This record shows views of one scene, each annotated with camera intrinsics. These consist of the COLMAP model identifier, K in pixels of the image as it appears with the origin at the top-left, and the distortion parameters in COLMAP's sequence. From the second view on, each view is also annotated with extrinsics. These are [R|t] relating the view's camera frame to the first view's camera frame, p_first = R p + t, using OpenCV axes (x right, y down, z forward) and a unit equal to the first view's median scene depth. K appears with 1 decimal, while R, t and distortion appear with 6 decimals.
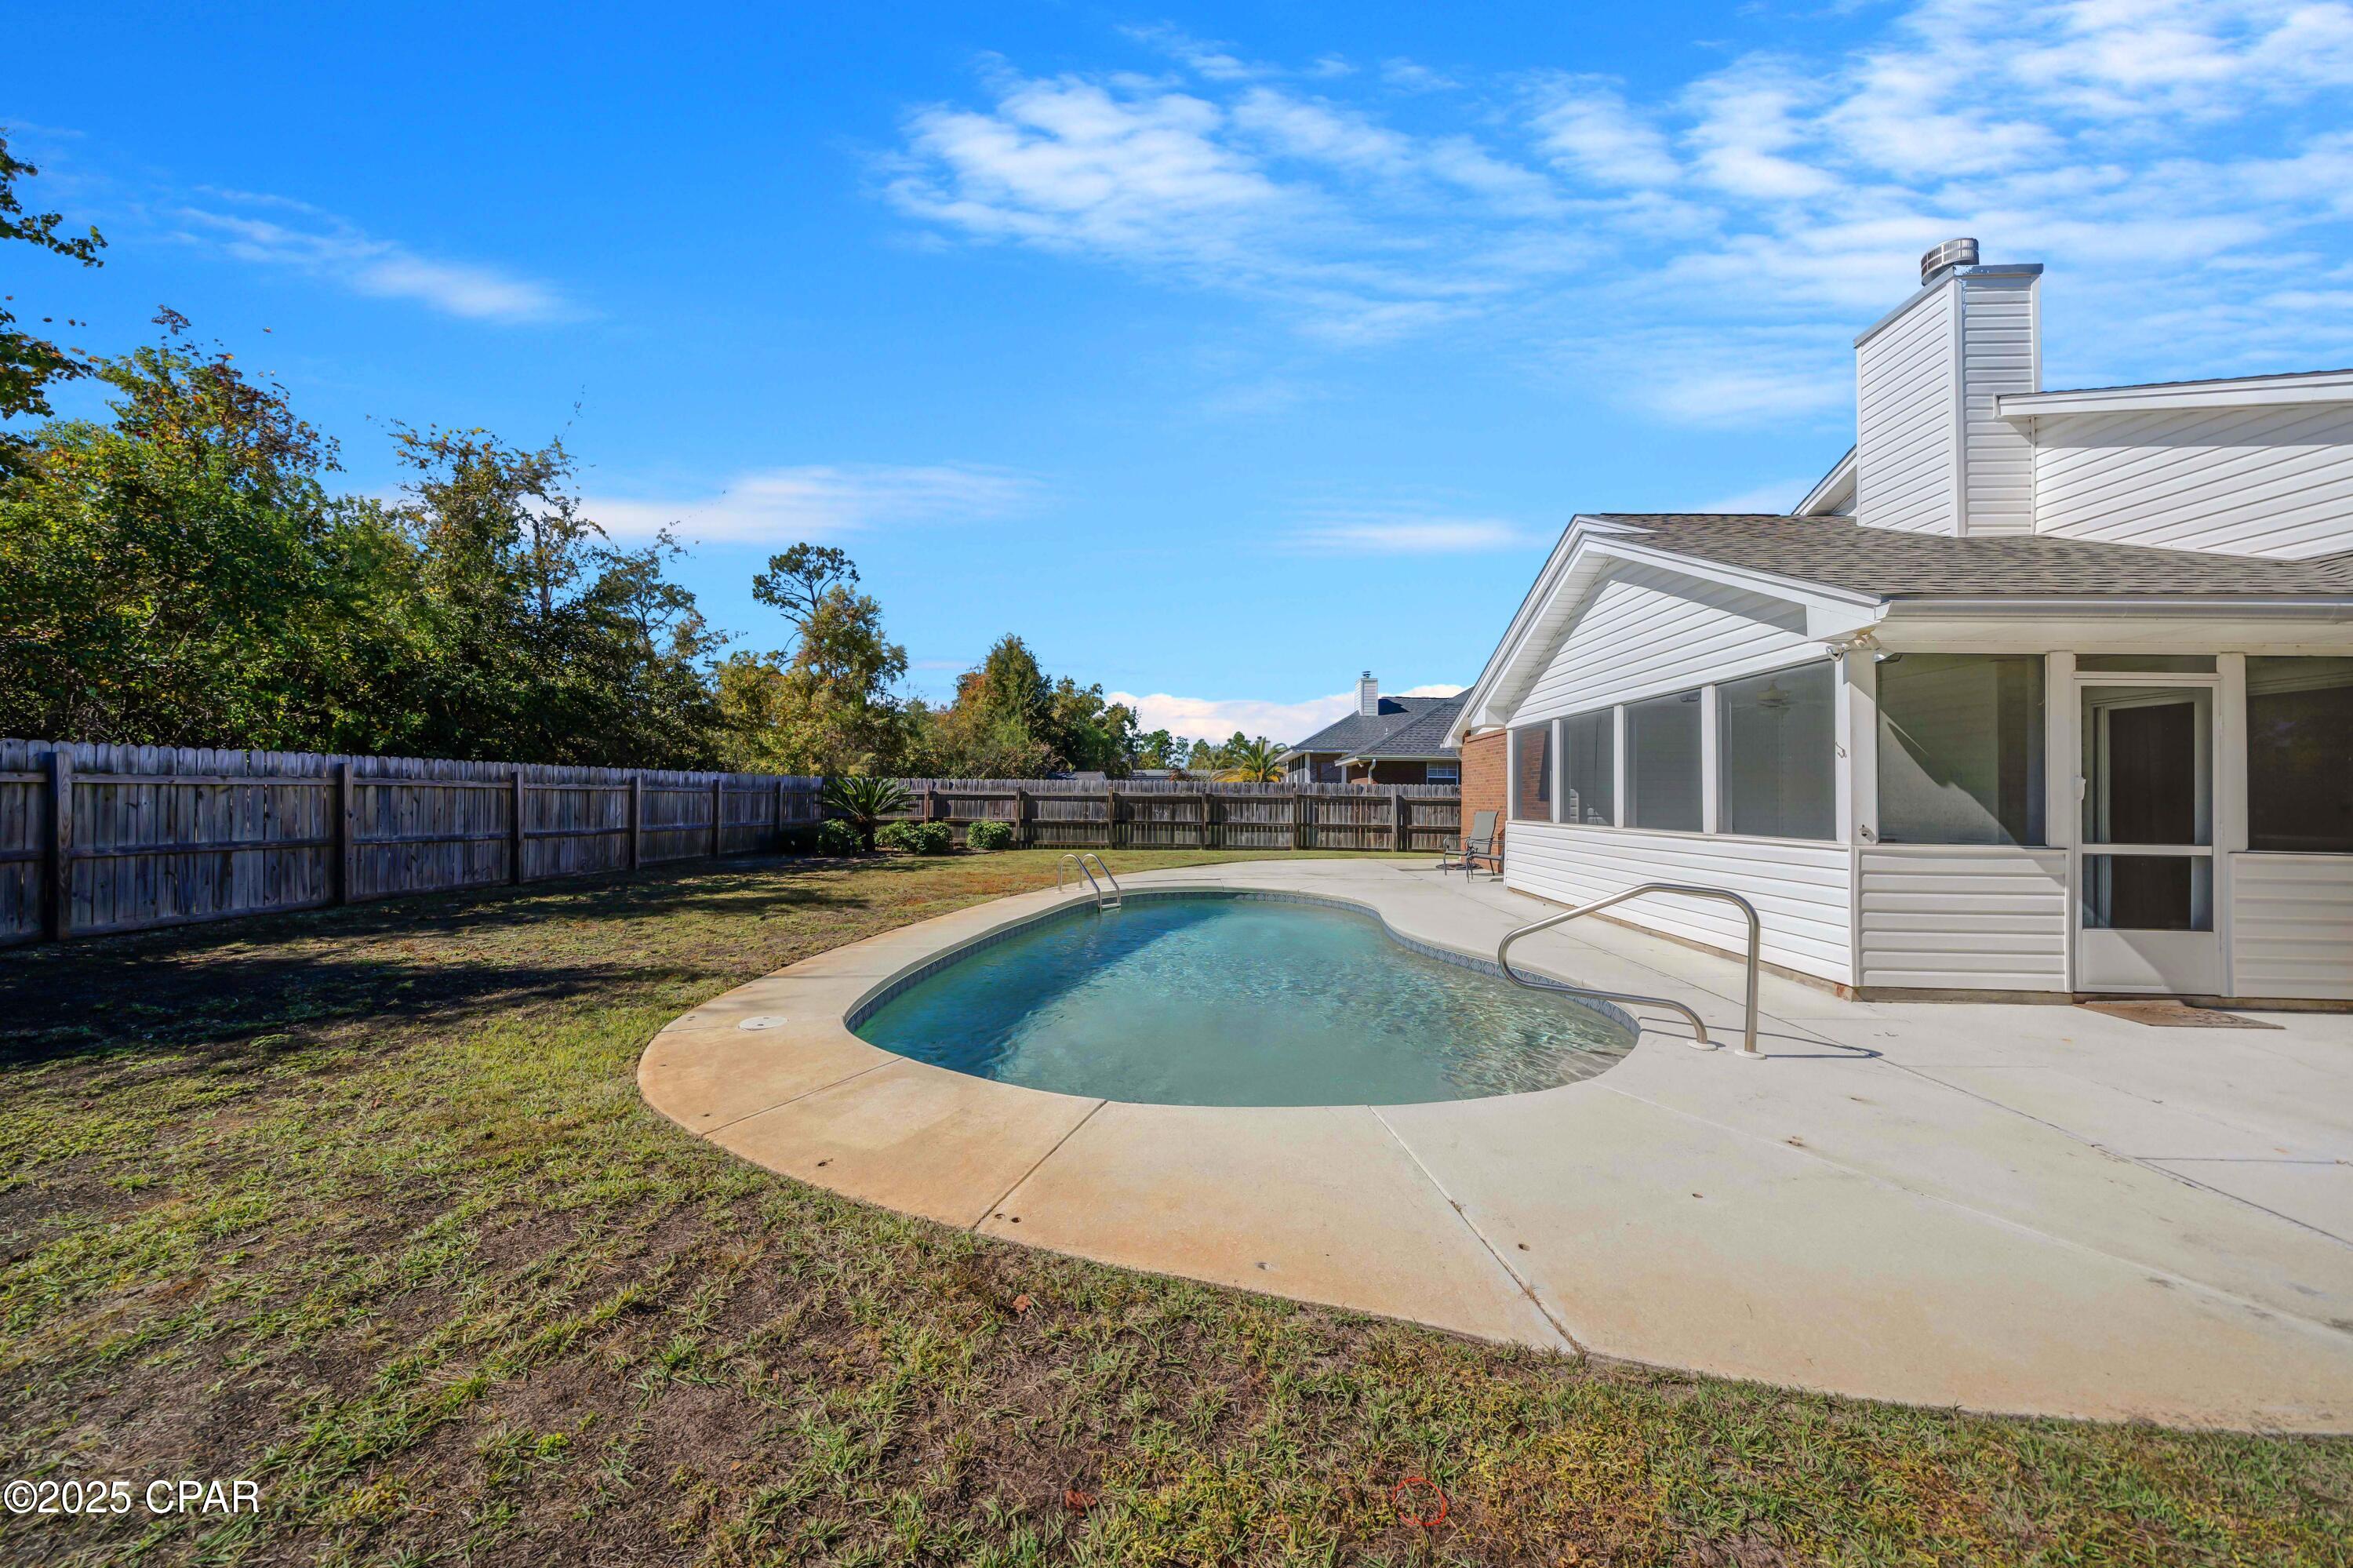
lens RADIAL K [[803.3, 0, 1172.1], [0, 803.3, 782.3], [0, 0, 1]] dist [-0.000680, 0.000058]
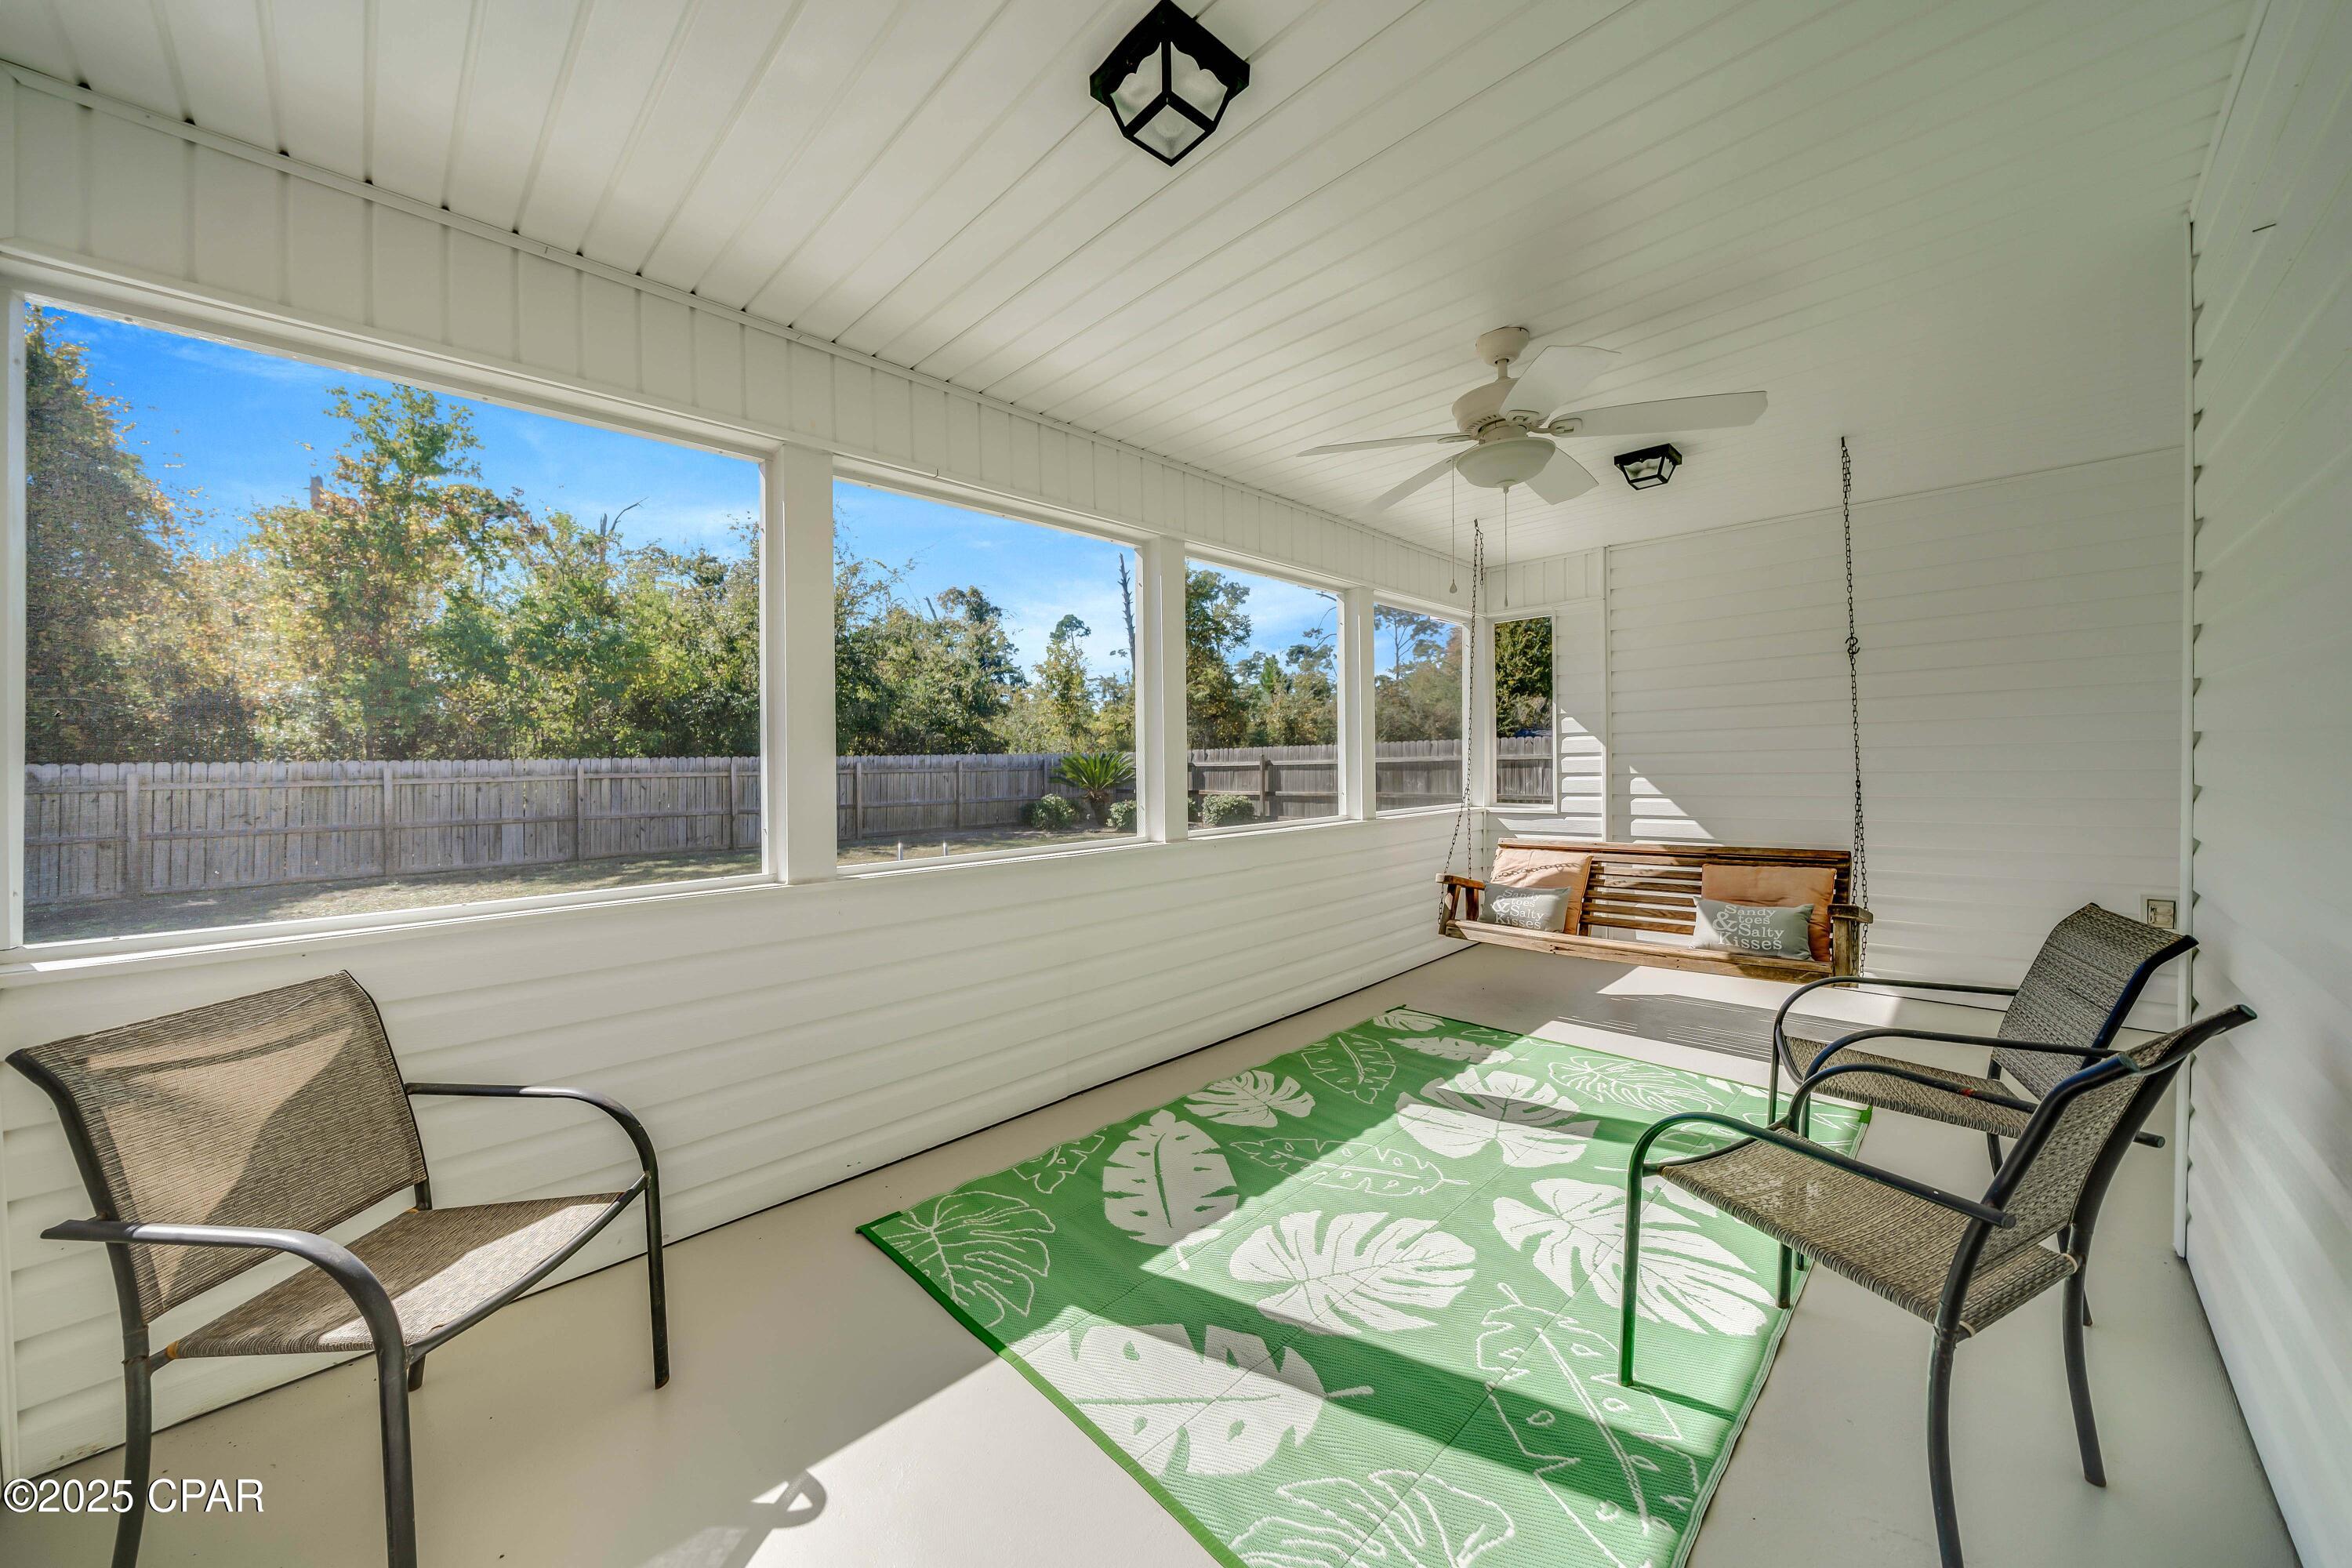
lens RADIAL K [[802.9, 0, 1171.6], [0, 802.9, 782.3], [0, 0, 1]] dist [-0.000680, 0.000058]
pose [[0.752129, -0.013141, -0.658885, 0.641866], [0.042058, 0.998720, 0.028092, 0.011300], [0.657673, -0.048840, 0.751719, 0.522464]]
